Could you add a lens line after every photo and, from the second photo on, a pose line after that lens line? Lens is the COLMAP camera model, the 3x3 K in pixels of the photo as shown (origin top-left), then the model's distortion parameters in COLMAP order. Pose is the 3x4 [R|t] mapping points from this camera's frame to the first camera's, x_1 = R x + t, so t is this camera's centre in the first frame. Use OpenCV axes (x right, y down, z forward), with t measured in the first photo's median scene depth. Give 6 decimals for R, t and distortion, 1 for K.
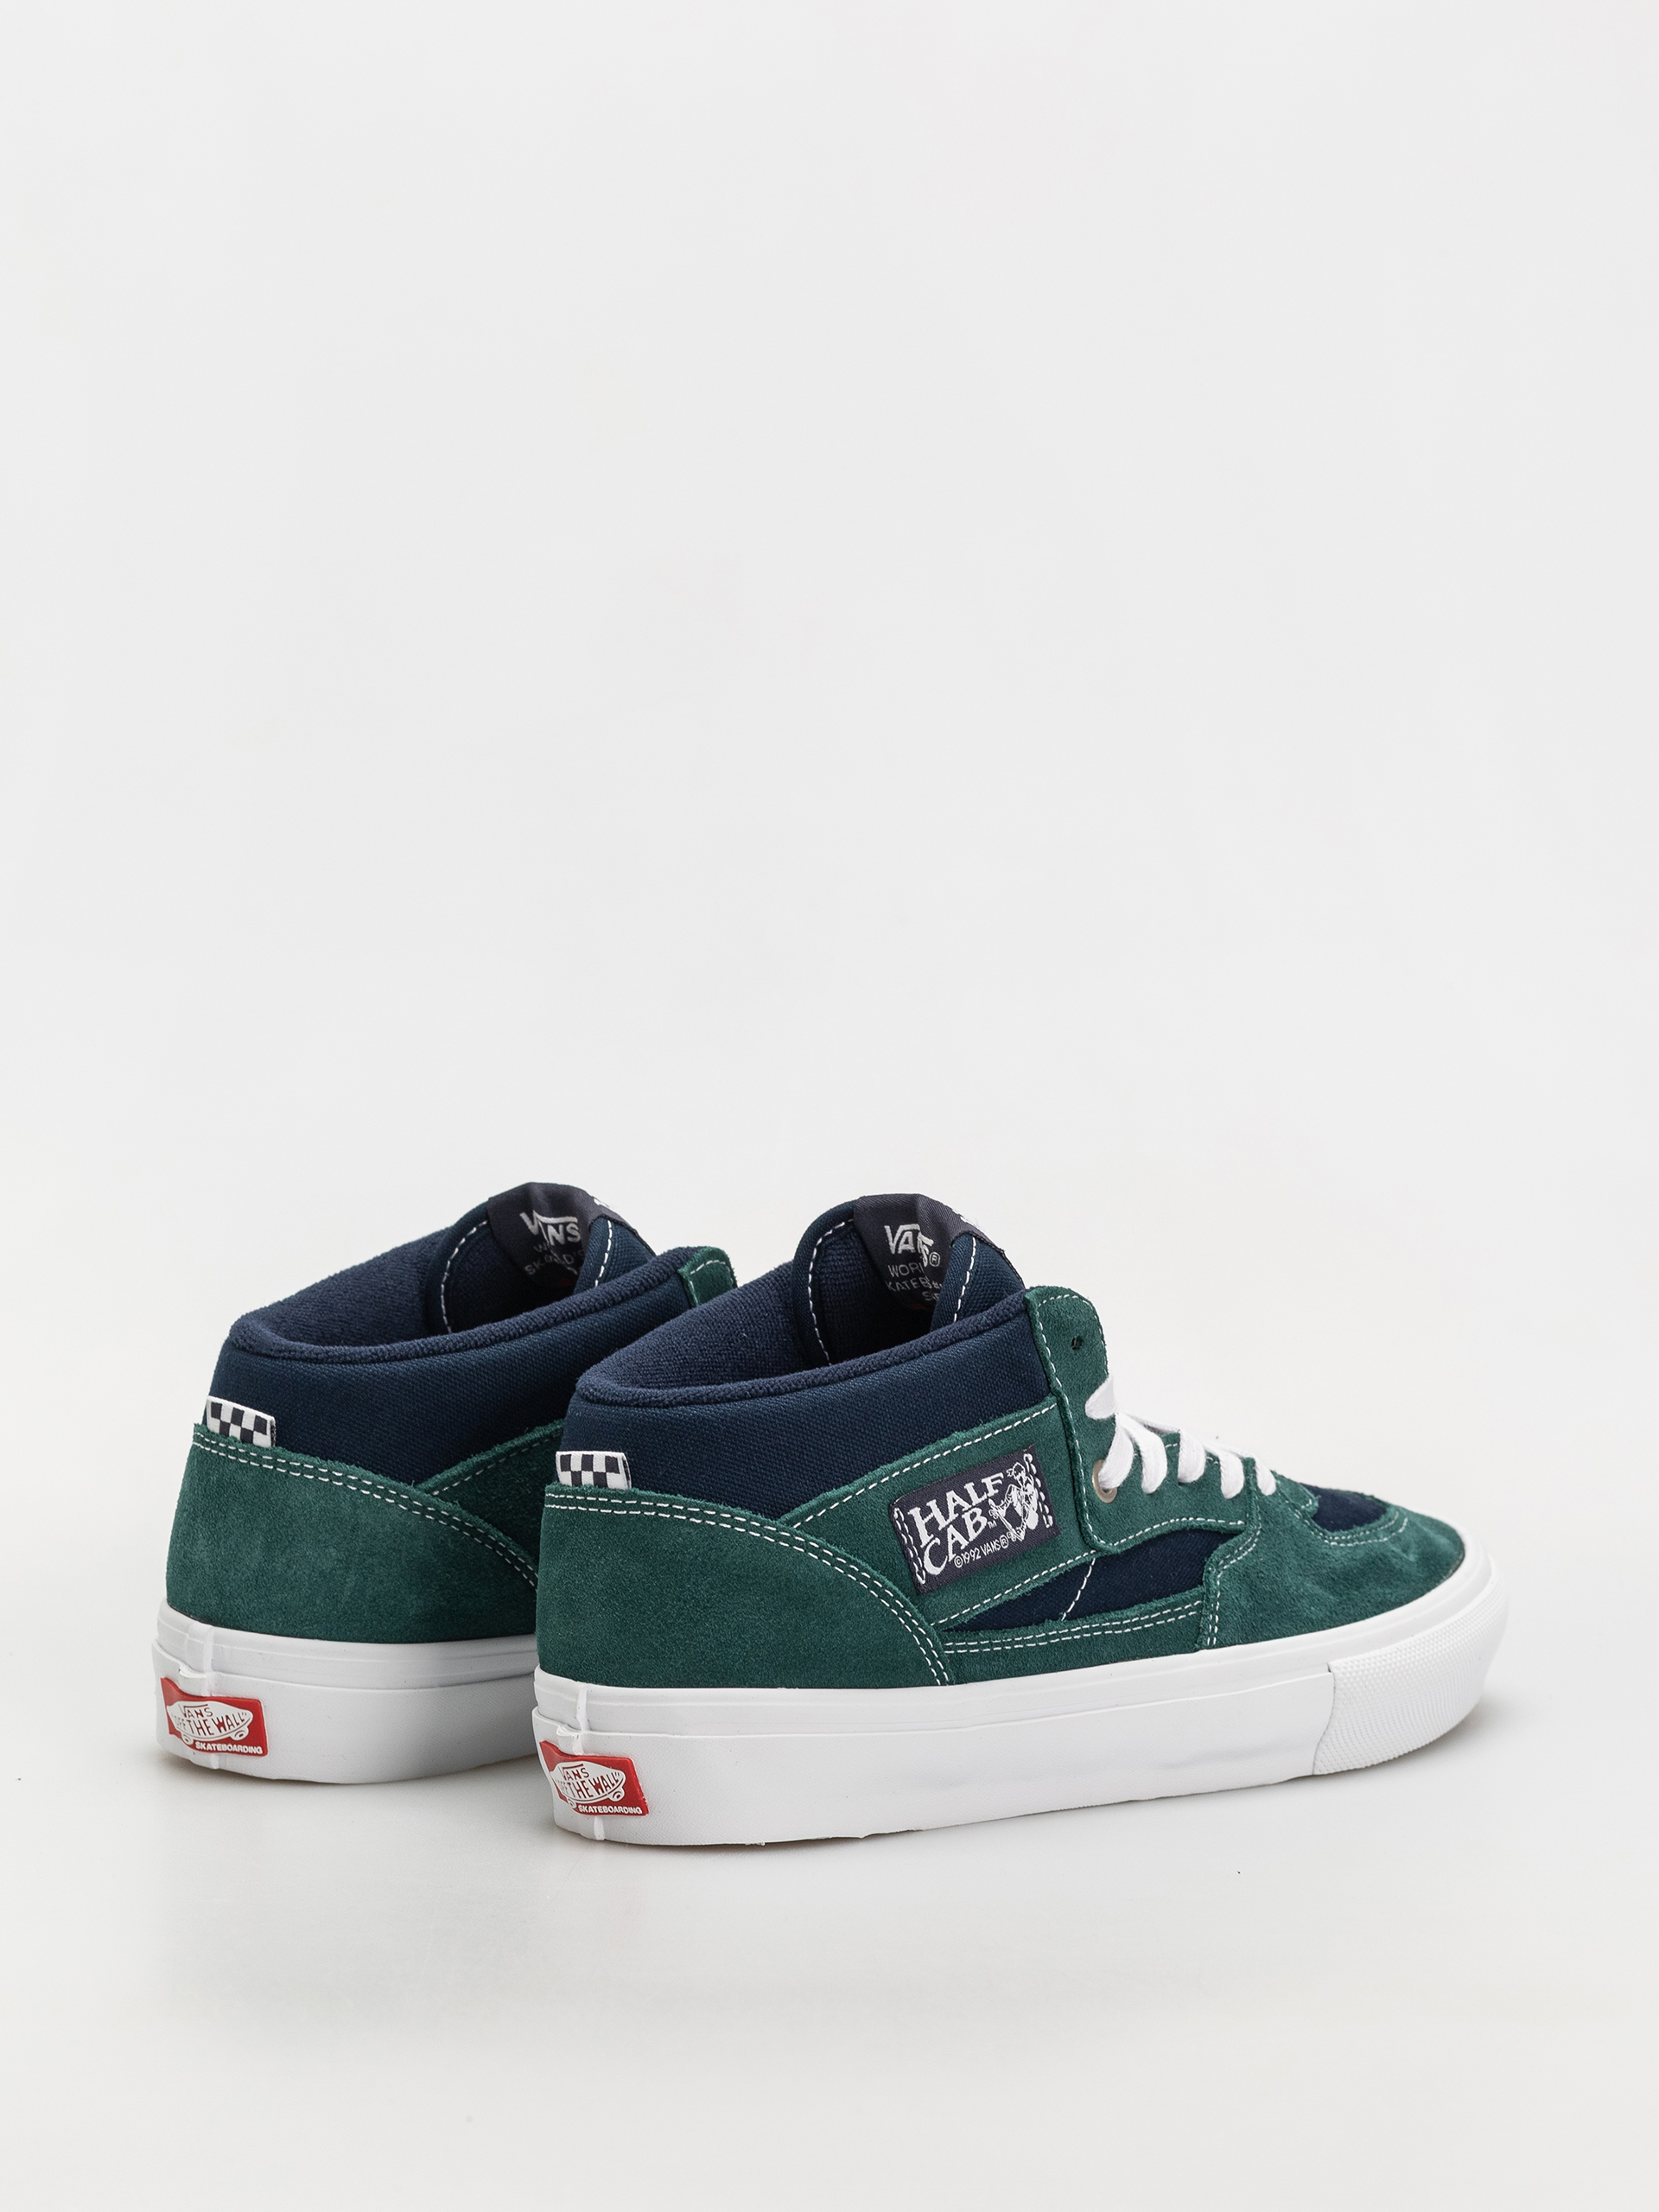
lens RADIAL K [[6516.1, 0, 829.5], [0, 6516.1, 1105.0], [0, 0, 1]] dist [0.092254, 0.000000]
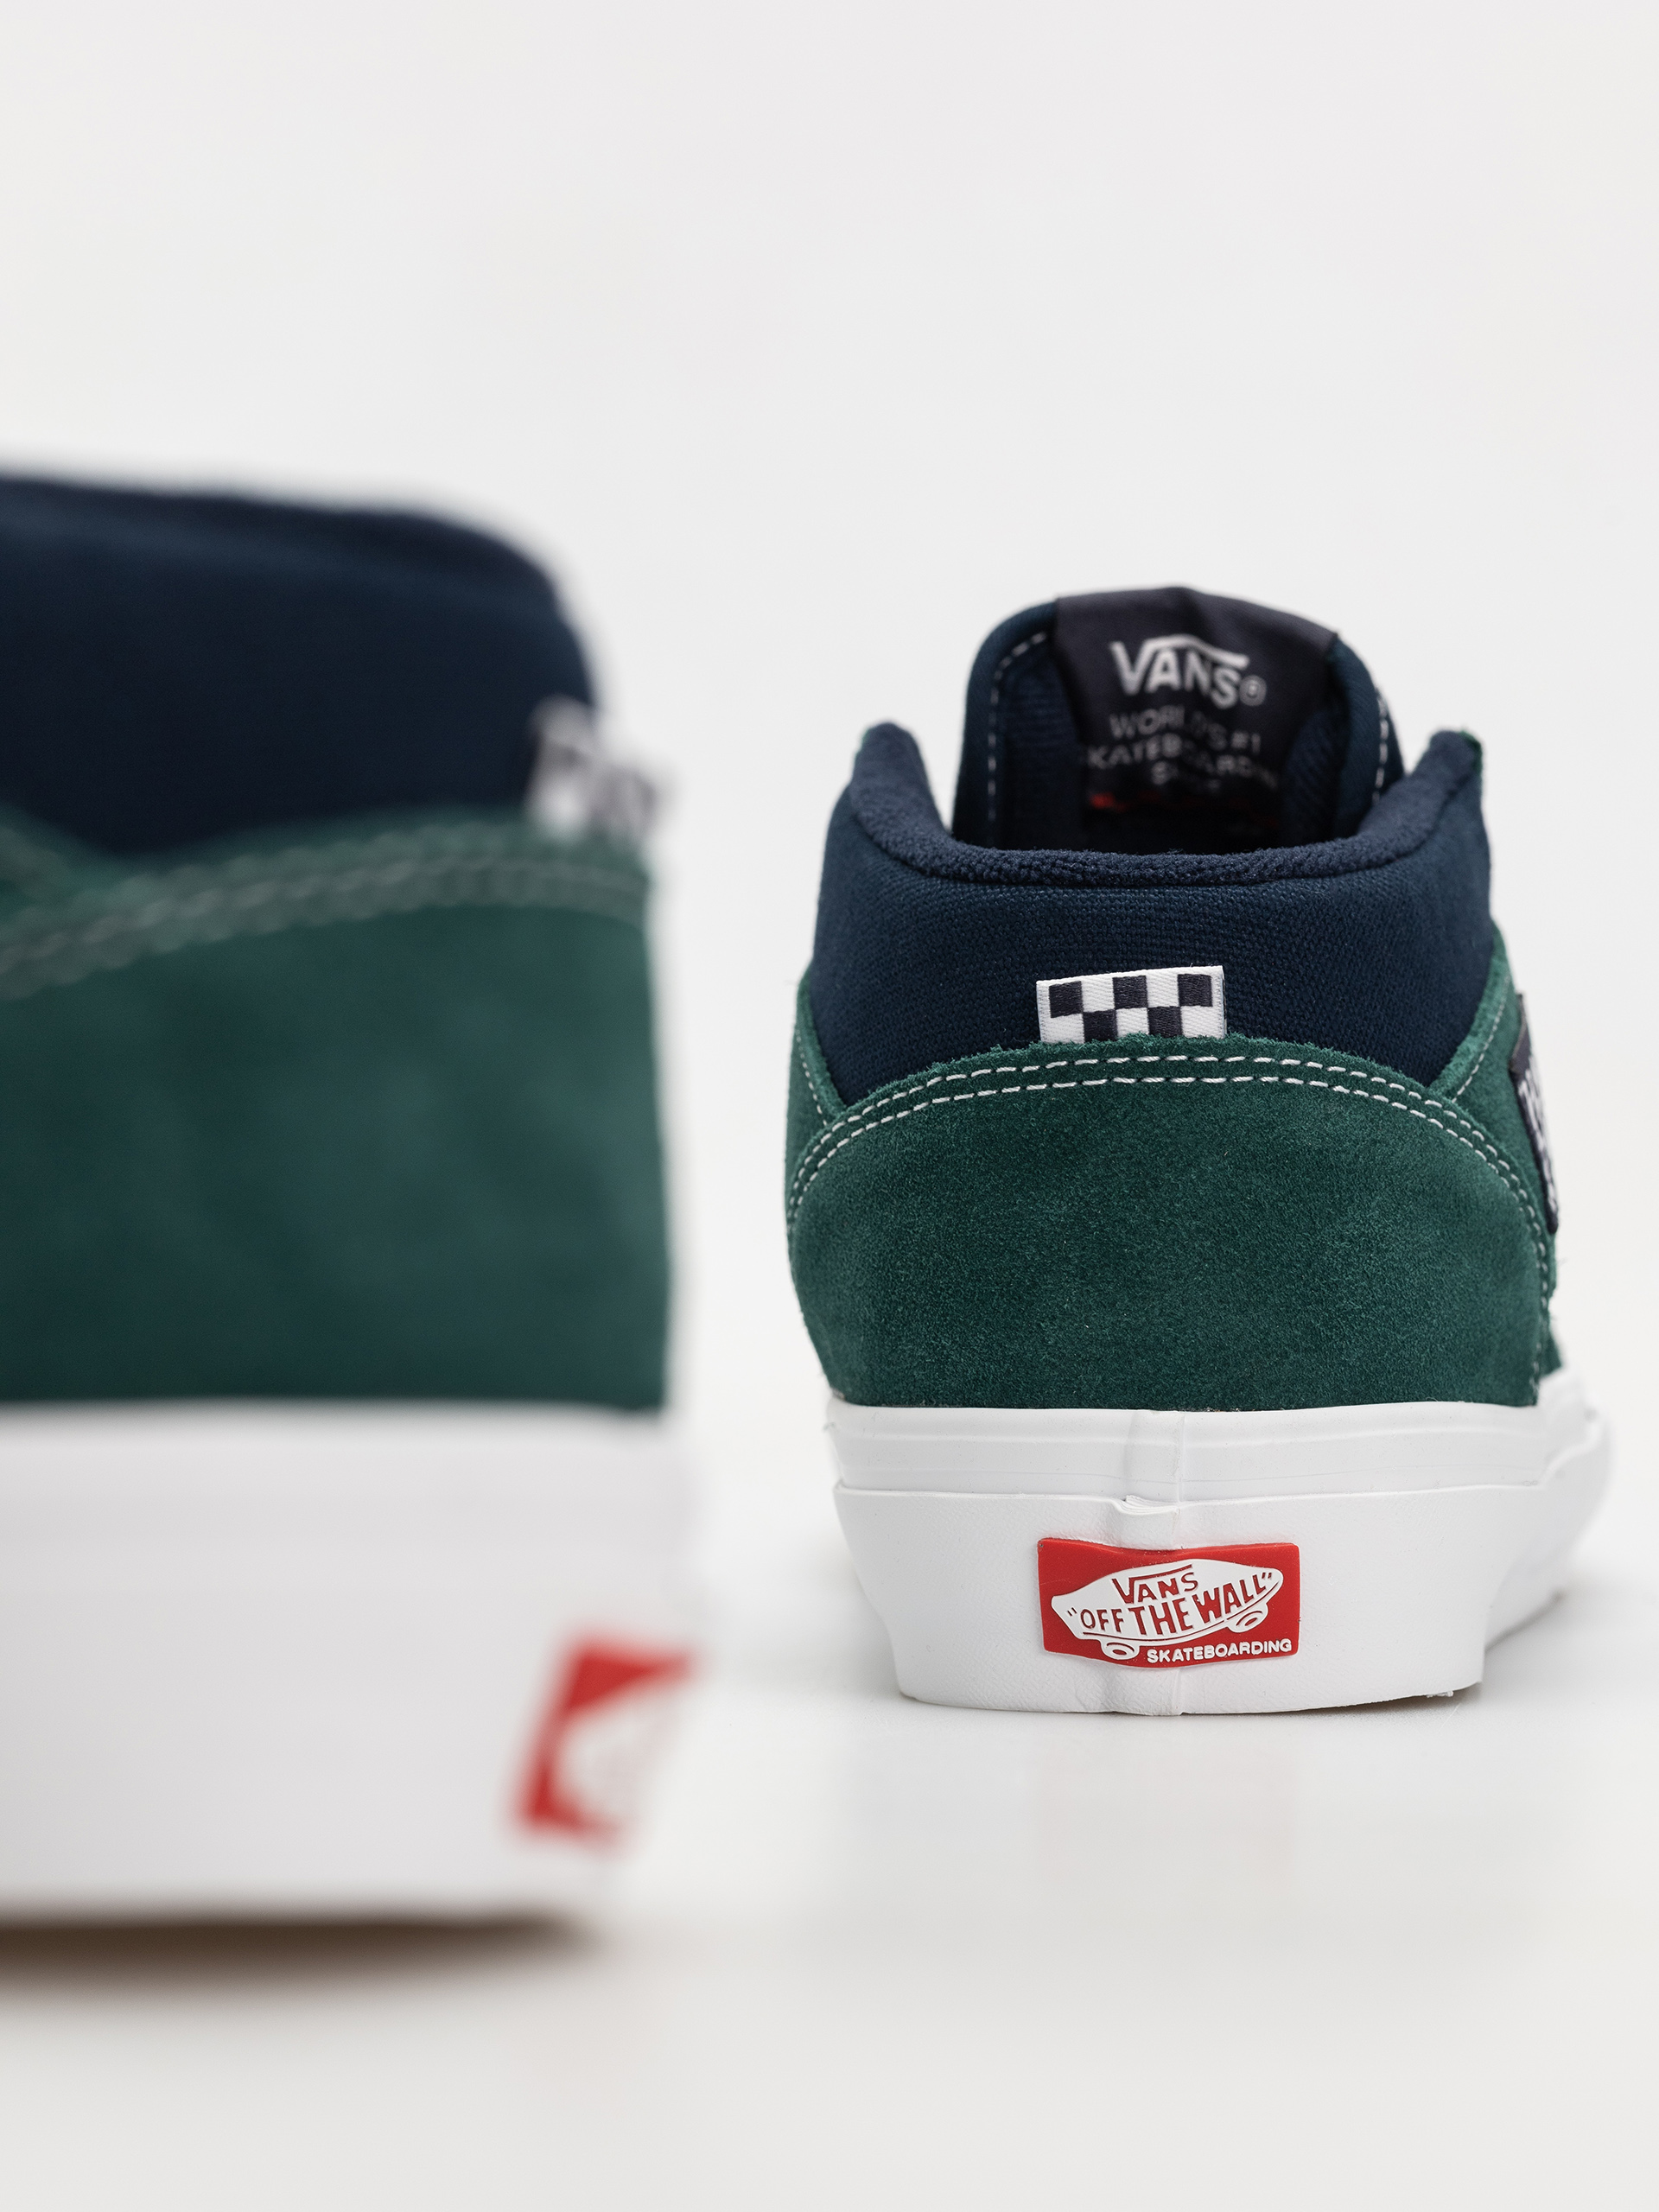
lens RADIAL K [[6516.1, 0, 826.4], [0, 6516.1, 1114.4], [0, 0, 1]] dist [0.092254, 0.000000]
pose [[0.767494, -0.013738, 0.640908, -0.388013], [0.051282, 0.997882, -0.040021, 0.083782], [-0.639001, 0.063583, 0.766573, 0.613325]]
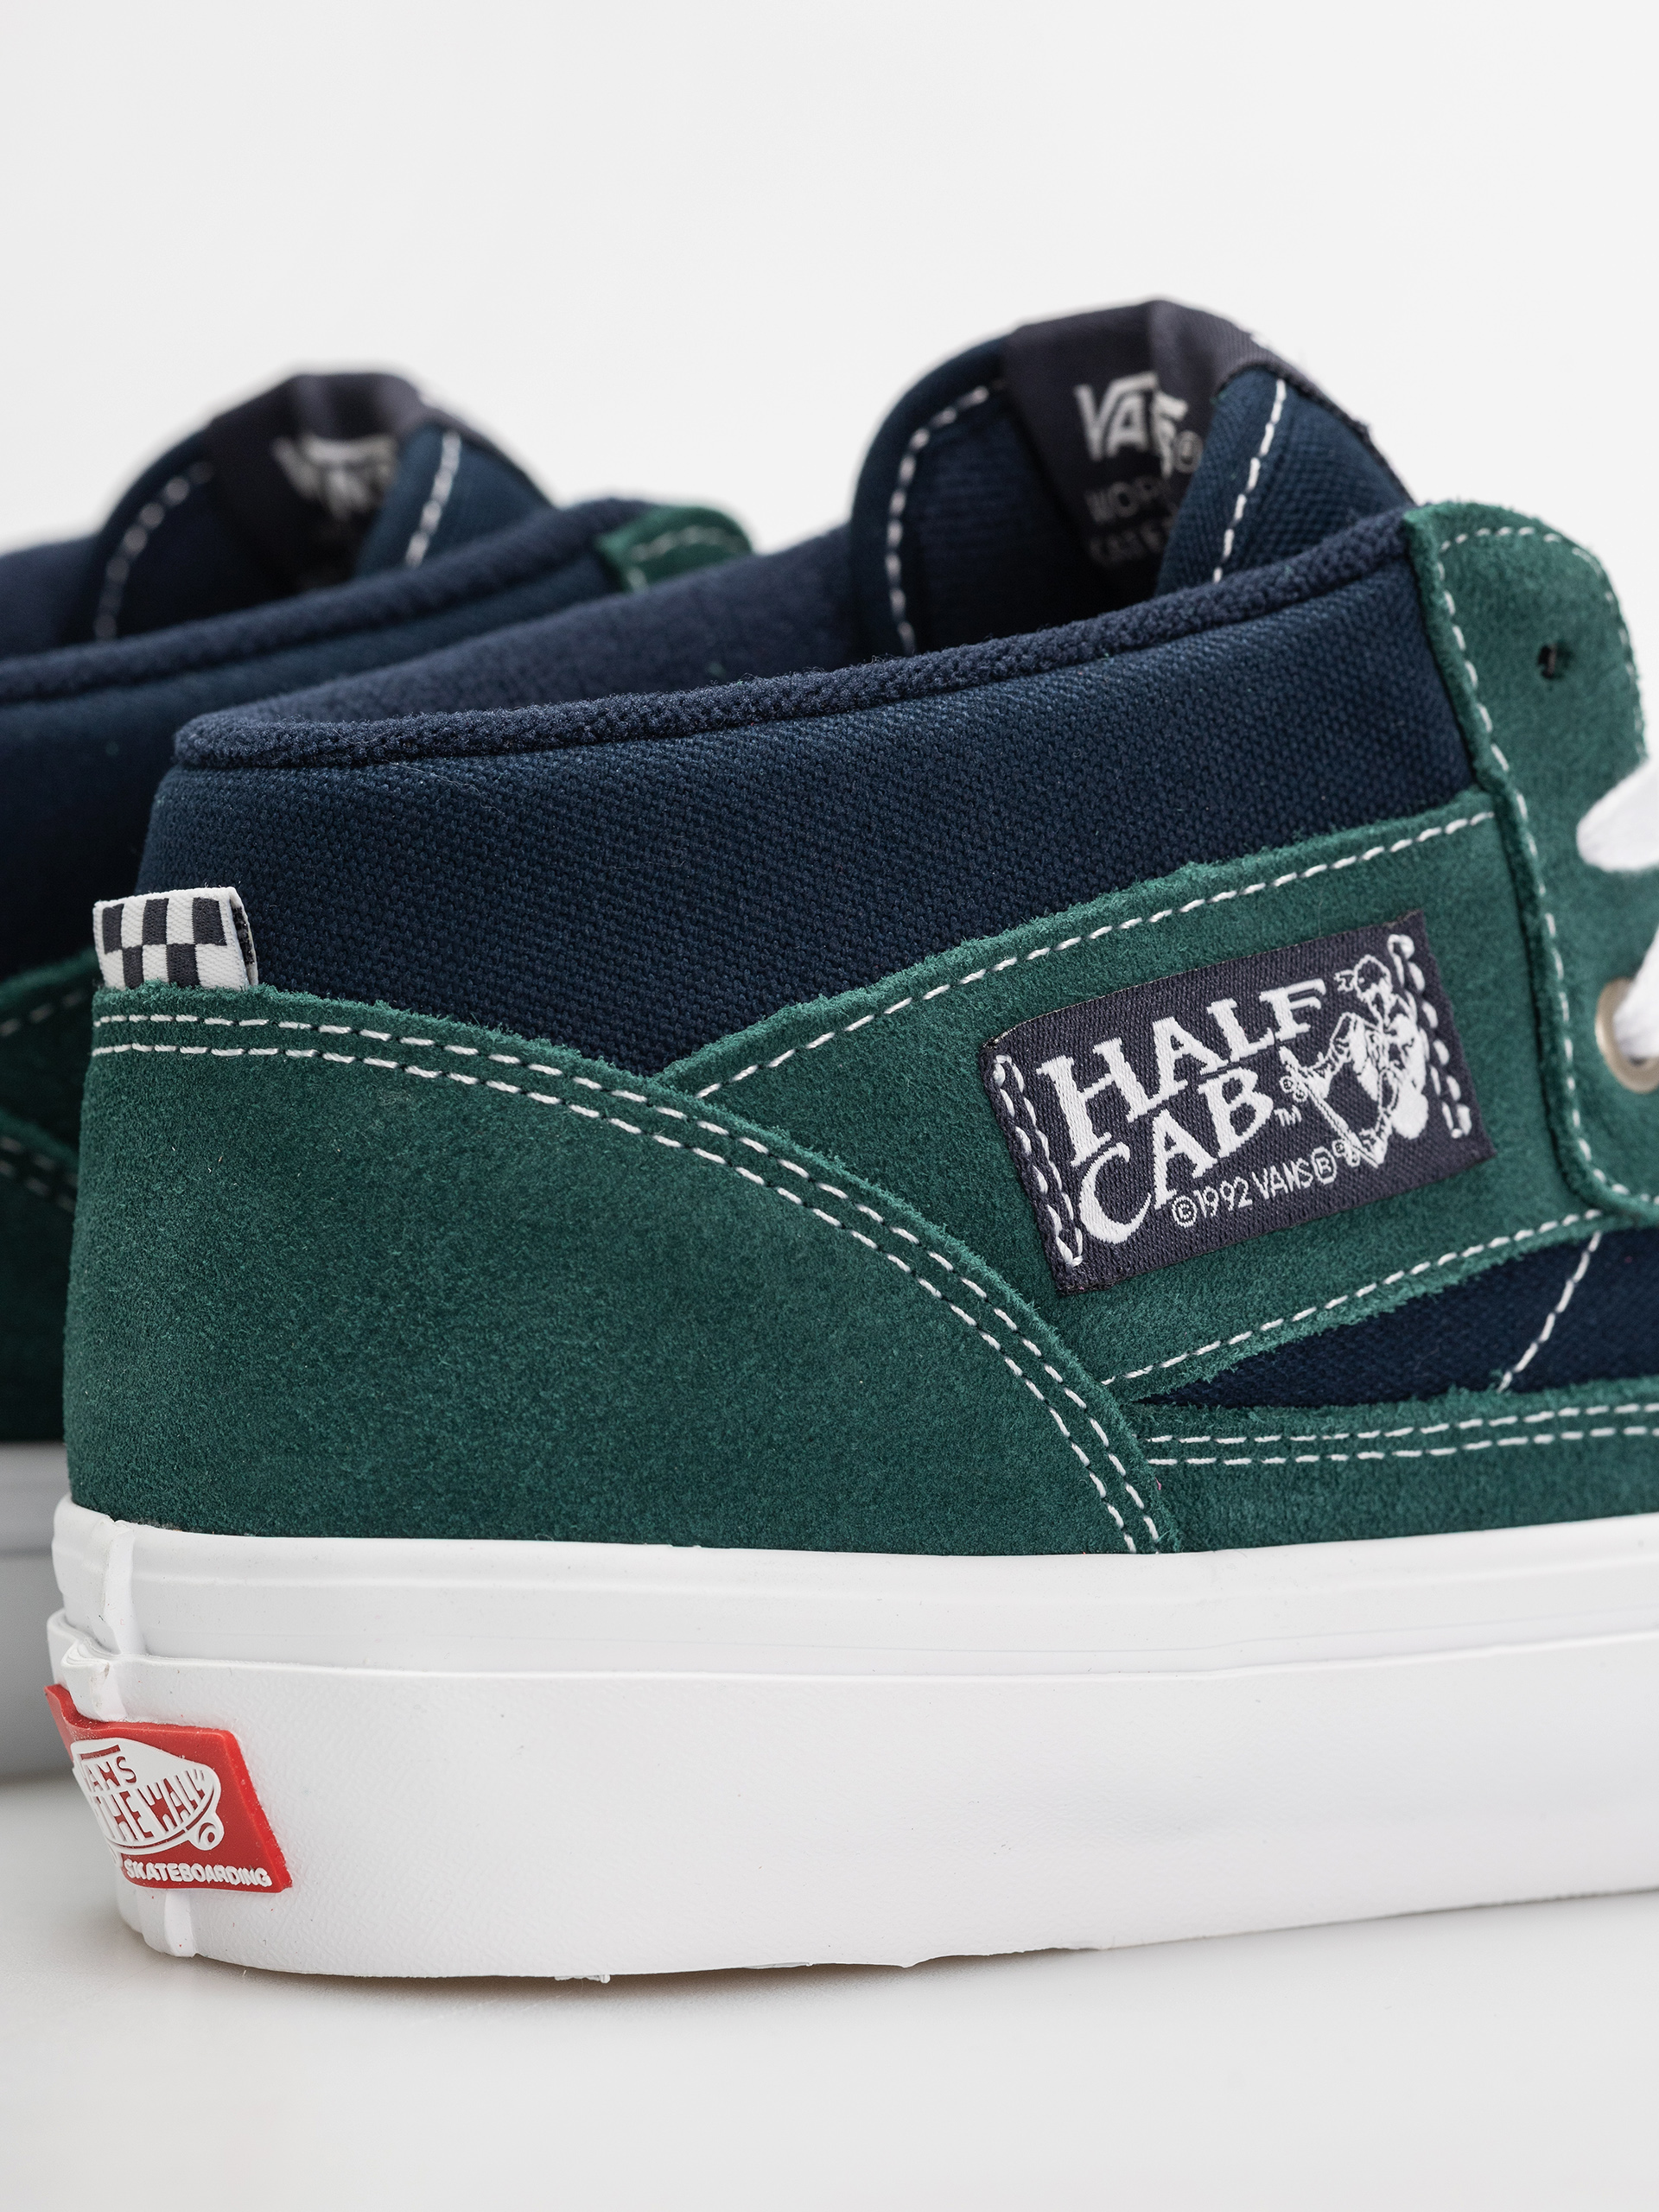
lens RADIAL K [[6516.1, 0, 826.7], [0, 6516.1, 1098.0], [0, 0, 1]] dist [0.092254, 0.000000]
pose [[0.988251, 0.004474, -0.152777, 0.055648], [-0.006546, 0.999893, -0.013061, 0.068898], [0.152702, 0.013907, 0.988174, 0.641377]]
